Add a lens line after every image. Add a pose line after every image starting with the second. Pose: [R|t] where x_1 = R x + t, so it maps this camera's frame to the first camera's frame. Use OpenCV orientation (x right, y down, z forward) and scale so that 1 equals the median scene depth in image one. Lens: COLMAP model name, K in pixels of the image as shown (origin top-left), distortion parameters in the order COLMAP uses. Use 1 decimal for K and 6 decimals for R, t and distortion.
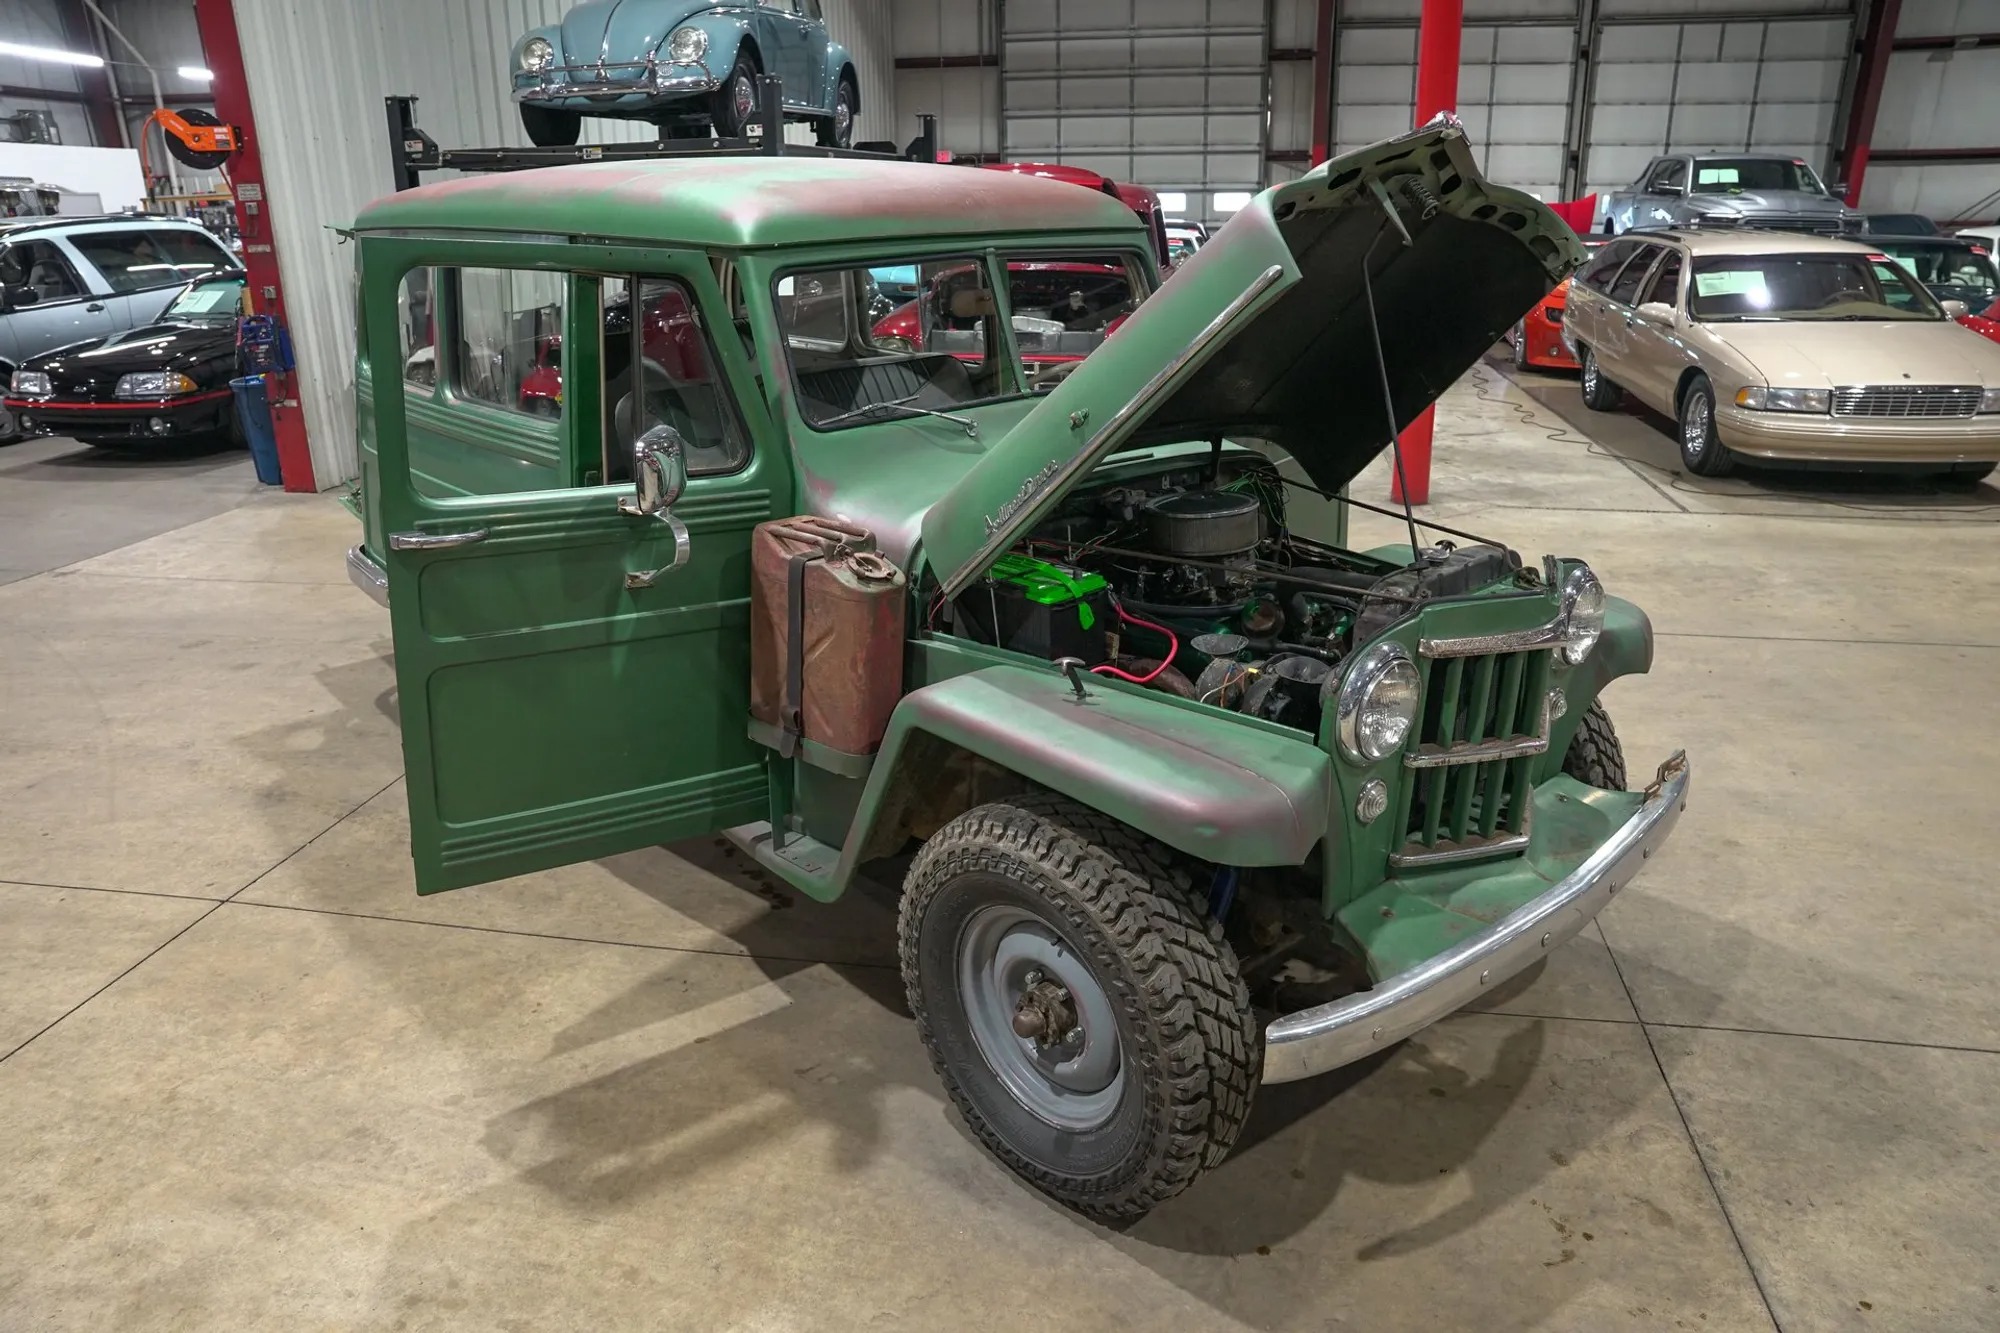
lens RADIAL K [[1366.9, 0, 1006.5], [0, 1366.9, 665.3], [0, 0, 1]] dist [-0.142442, 0.111708]
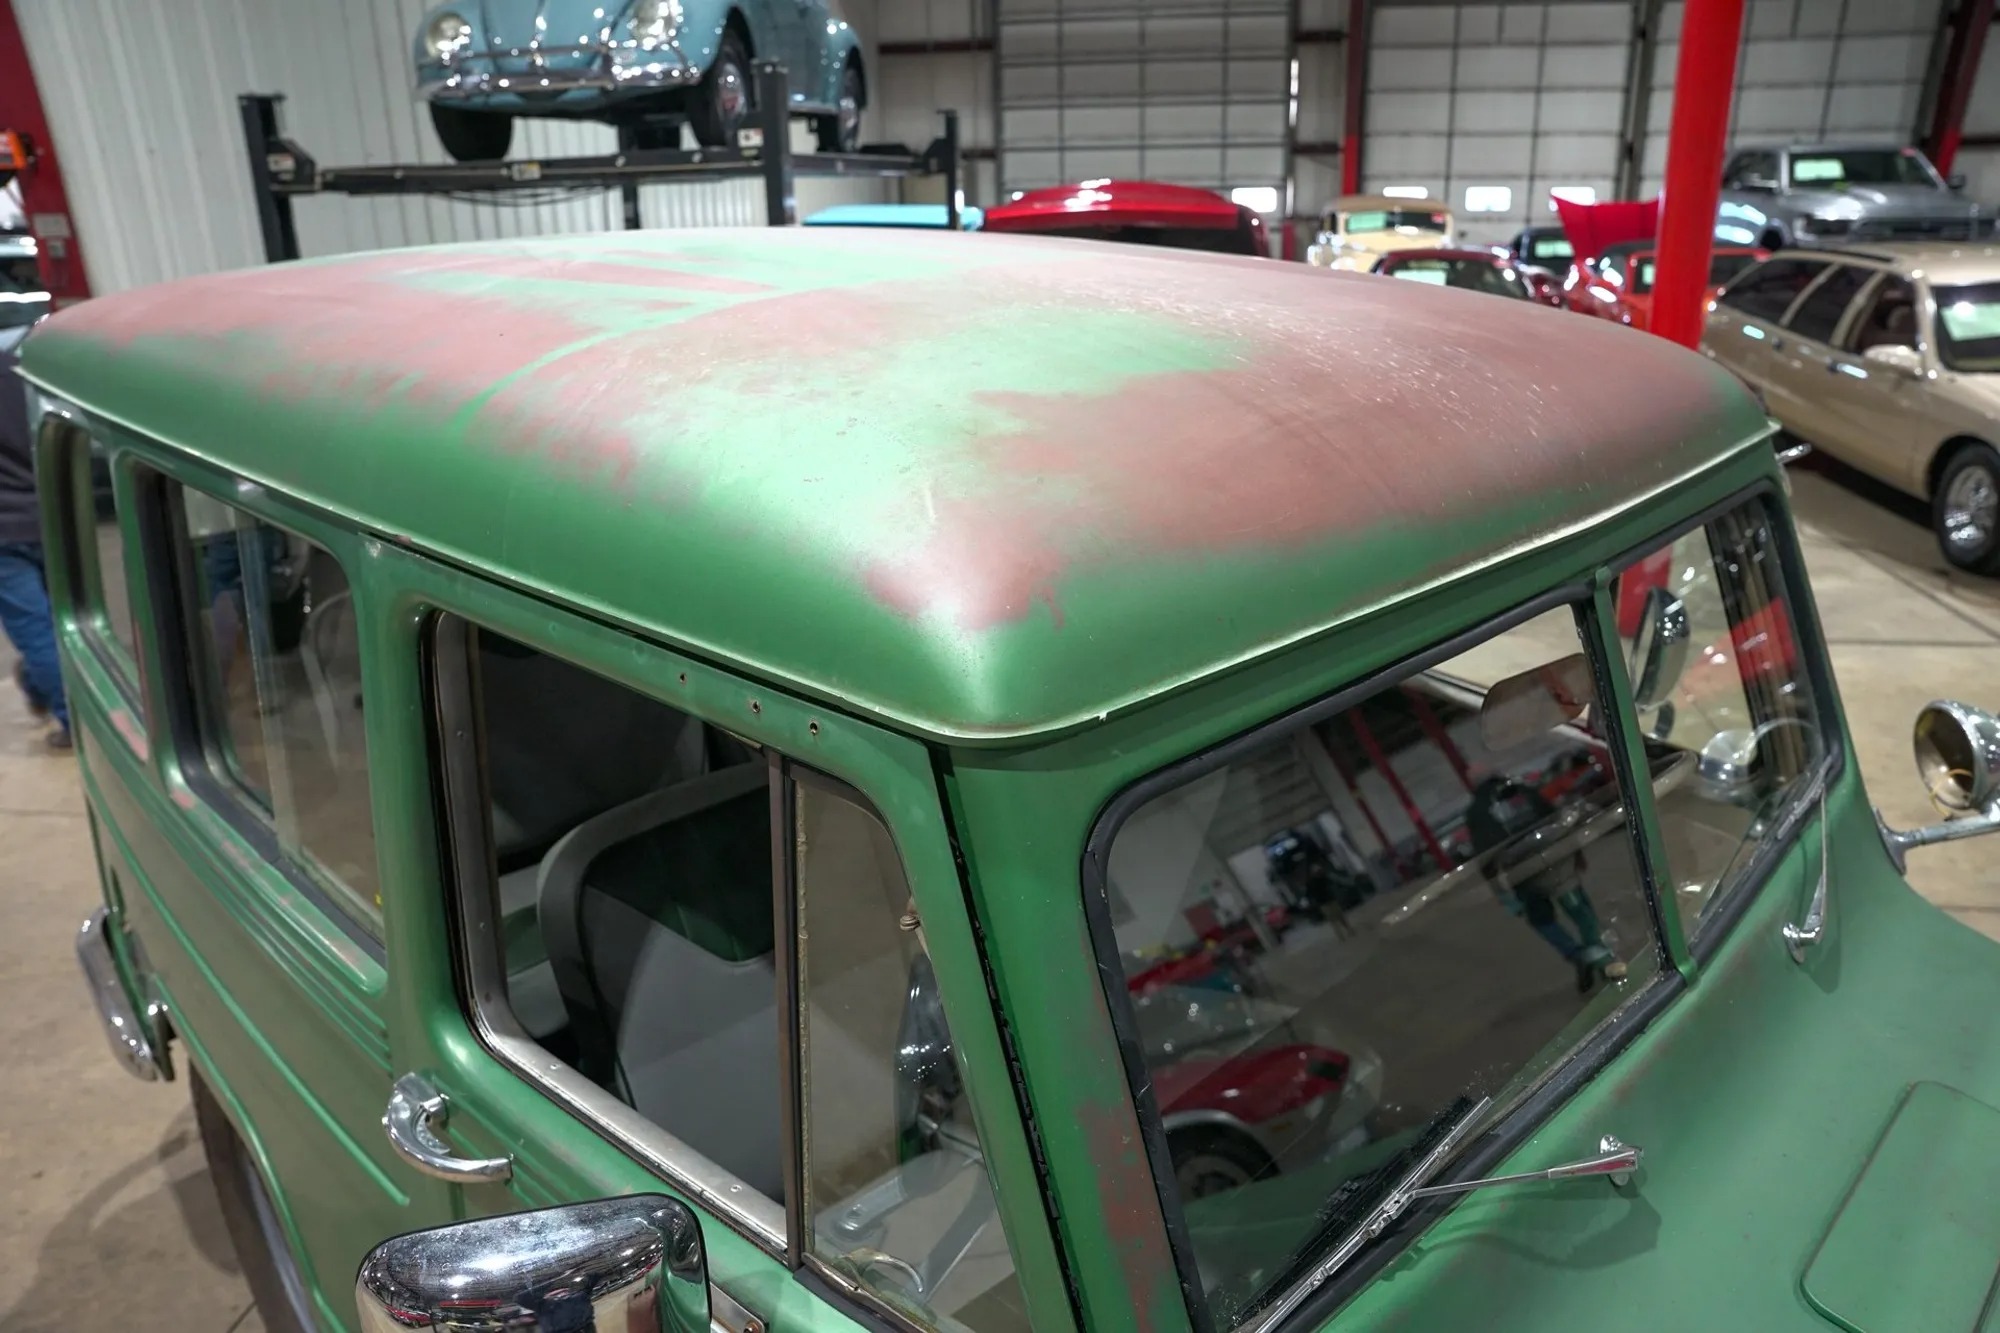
lens RADIAL K [[1366.9, 0, 1006.5], [0, 1366.9, 665.3], [0, 0, 1]] dist [-0.142442, 0.111708]
pose [[0.999554, -0.018128, 0.023735, -0.173599], [0.017916, 0.999798, 0.009091, -0.286775], [-0.023895, -0.008662, 0.999677, 0.651322]]
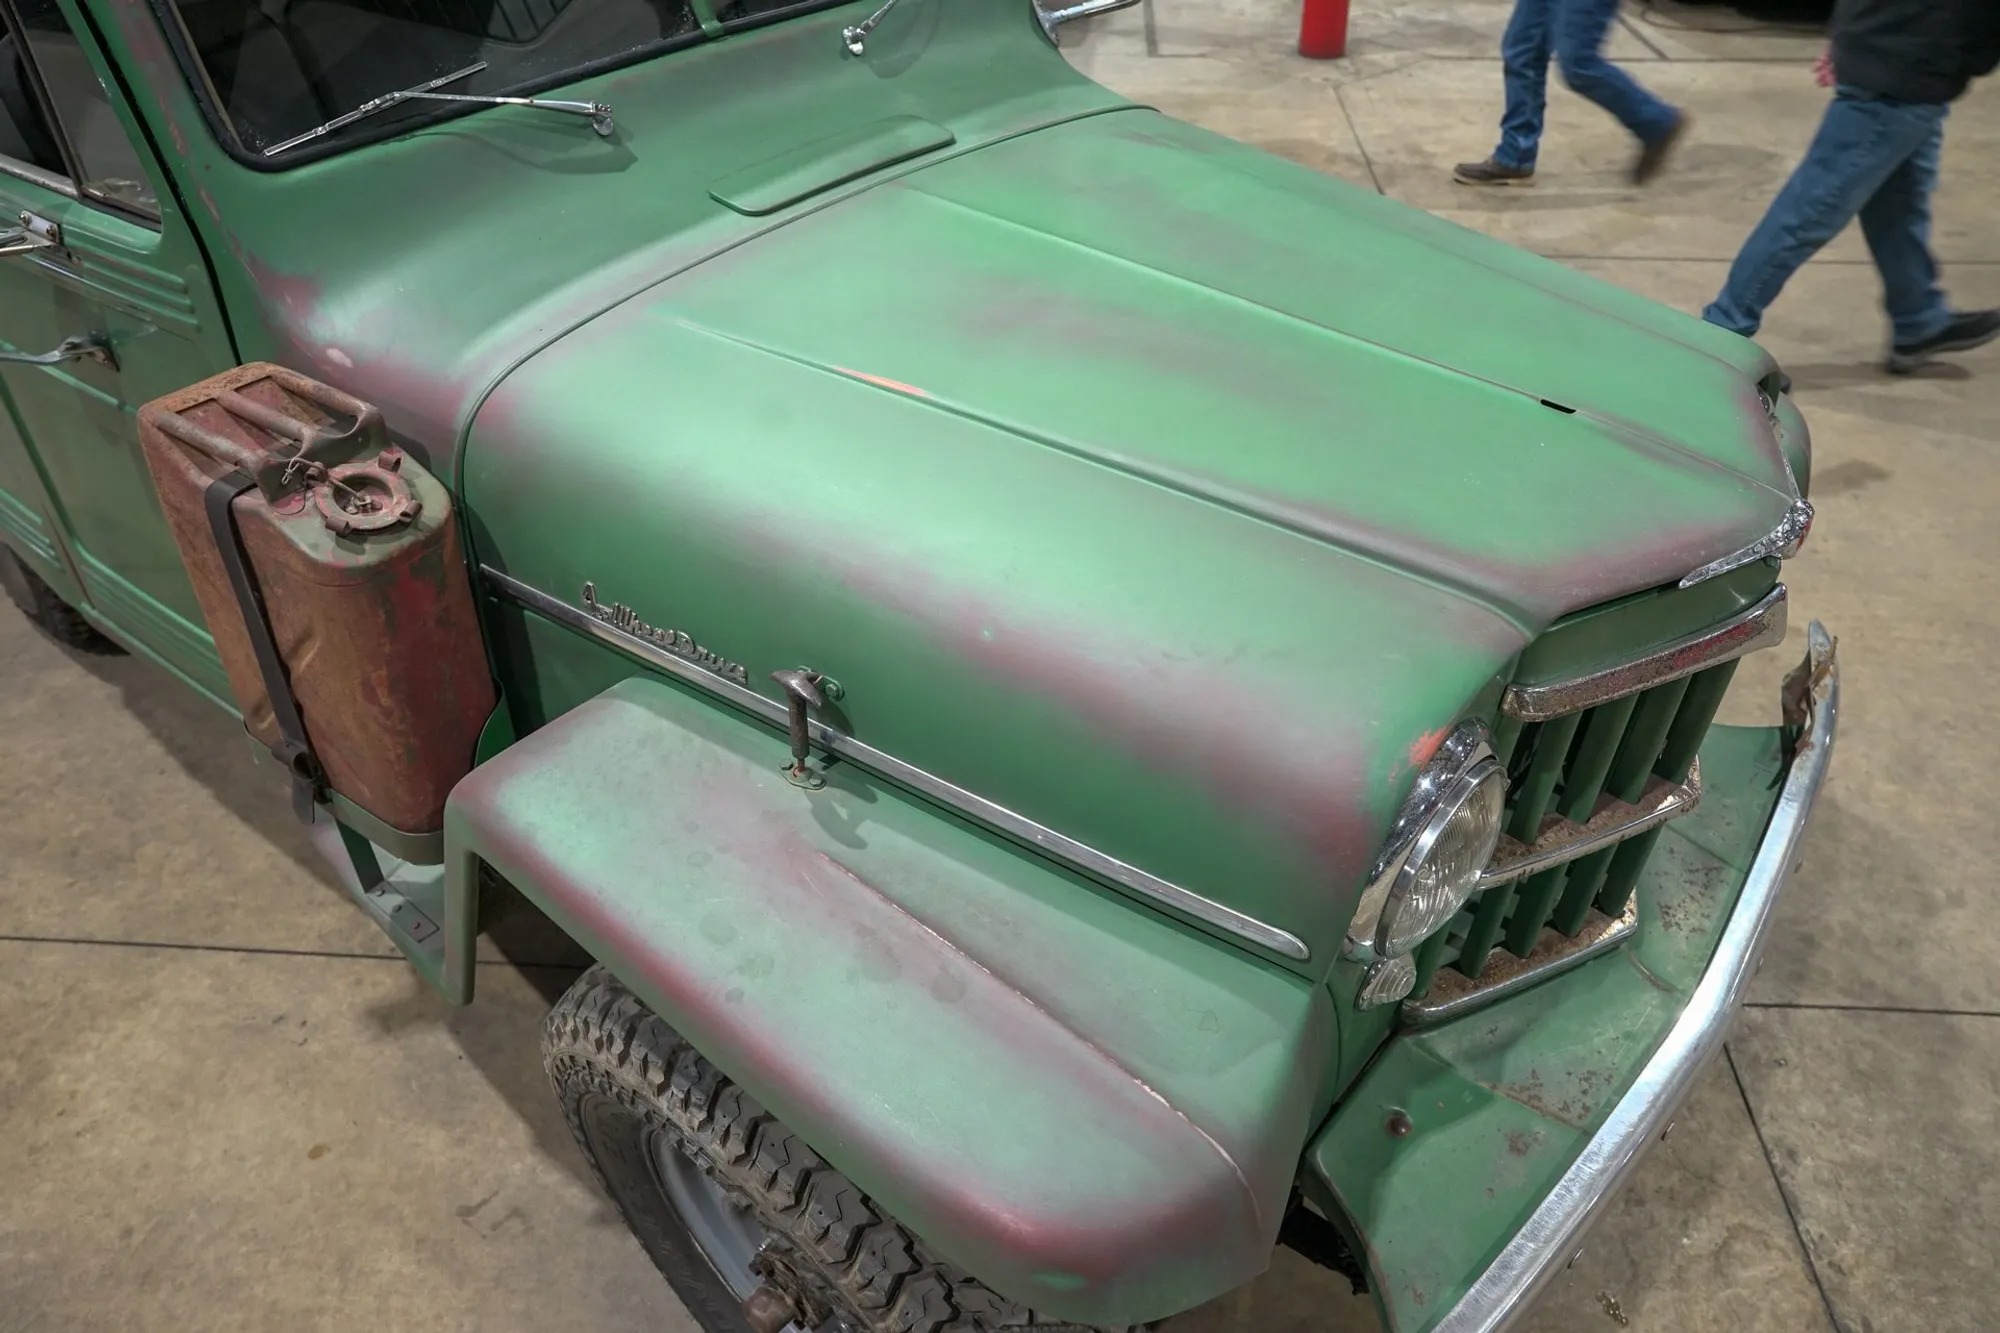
lens RADIAL K [[1366.9, 0, 1006.5], [0, 1366.9, 665.3], [0, 0, 1]] dist [-0.142442, 0.111708]
pose [[0.994247, -0.076194, 0.075287, 0.070898], [0.046564, 0.940418, 0.336818, -0.133874], [-0.096465, -0.331374, 0.938555, 0.413501]]
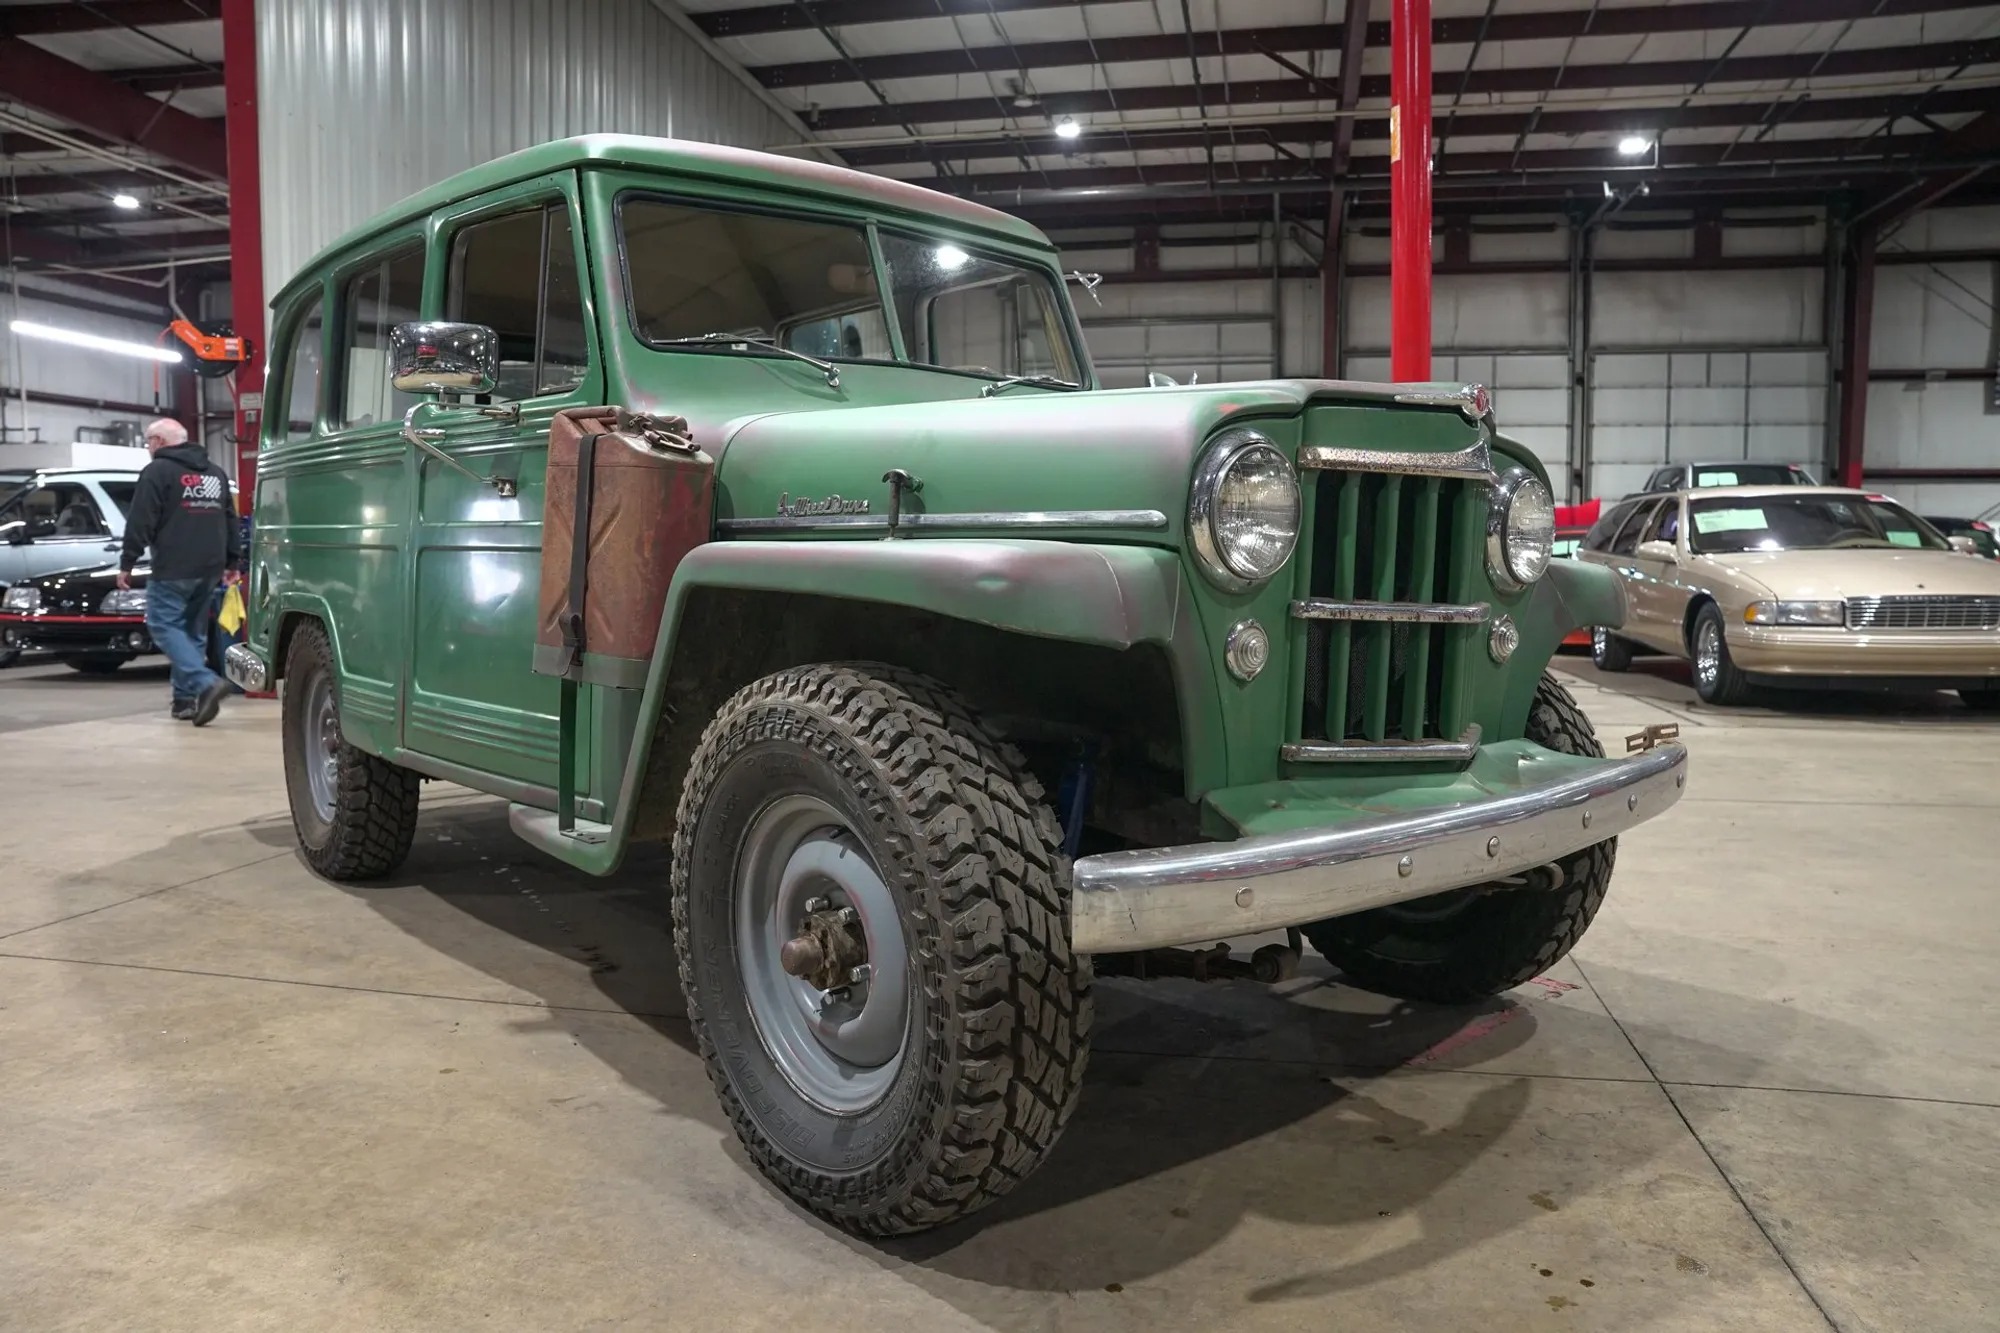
lens RADIAL K [[1366.9, 0, 1006.5], [0, 1366.9, 665.3], [0, 0, 1]] dist [-0.142442, 0.111708]
pose [[0.999496, 0.016715, -0.026973, 0.110196], [-0.023103, 0.966019, -0.257437, 0.224196], [0.021753, 0.257931, 0.965918, 0.177735]]
